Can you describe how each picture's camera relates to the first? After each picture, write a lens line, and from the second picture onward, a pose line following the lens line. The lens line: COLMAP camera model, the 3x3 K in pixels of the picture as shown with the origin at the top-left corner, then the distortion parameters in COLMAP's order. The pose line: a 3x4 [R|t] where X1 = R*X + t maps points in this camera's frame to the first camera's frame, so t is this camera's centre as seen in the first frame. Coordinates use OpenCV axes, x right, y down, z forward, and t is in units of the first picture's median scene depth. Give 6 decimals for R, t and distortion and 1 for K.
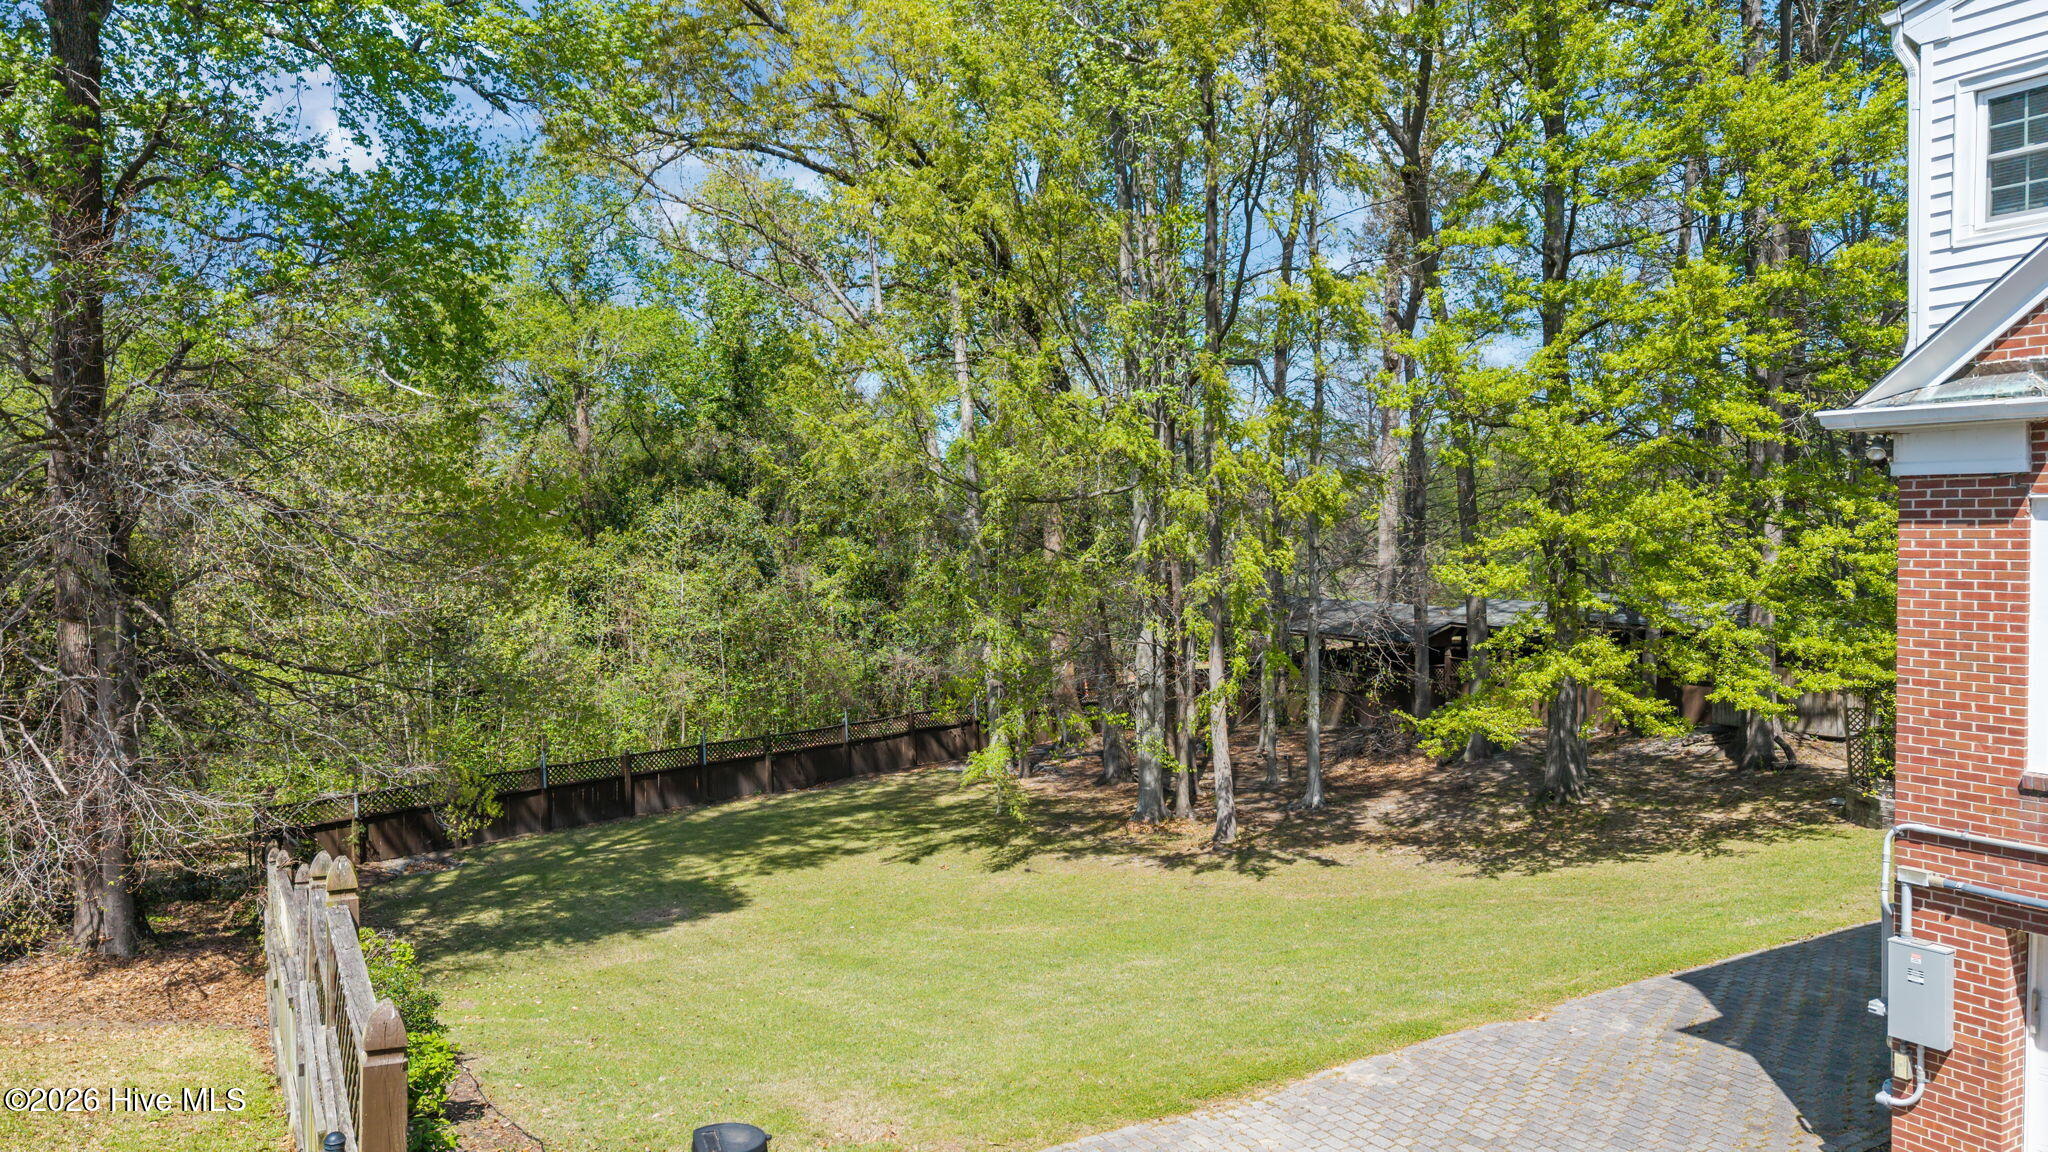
lens RADIAL K [[1347.6, 0, 1024.0], [0, 1347.6, 576.0], [0, 0, 1]] dist [0.034066, -0.041174]
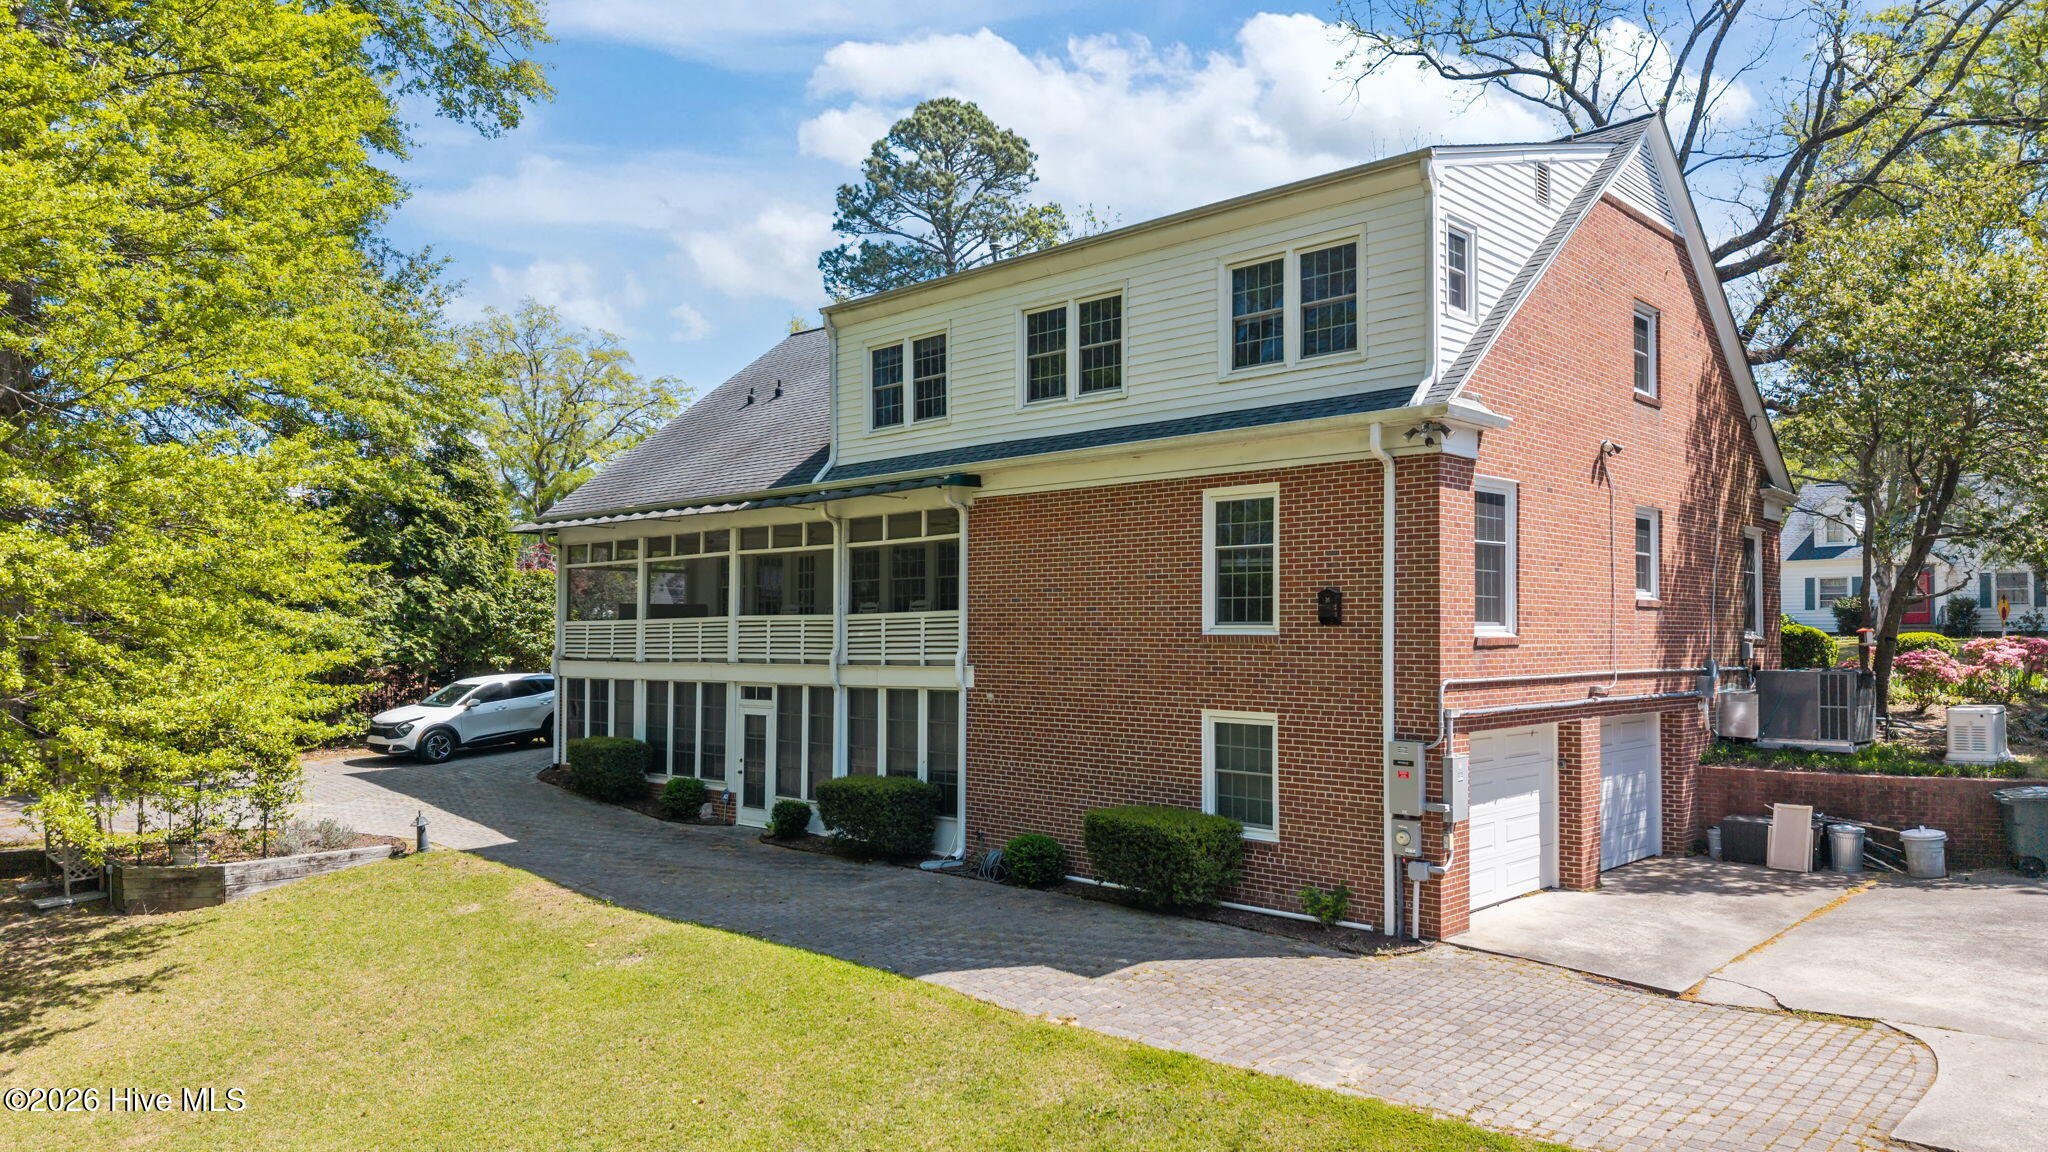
lens RADIAL K [[1390.4, 0, 1024.9], [0, 1390.4, 605.1], [0, 0, 1]] dist [0.030914, -0.046111]
pose [[-0.279522, 0.026391, 0.959777, -0.722651], [0.038150, 0.999138, -0.016363, 0.104921], [-0.959381, 0.032042, -0.280288, 1.886636]]
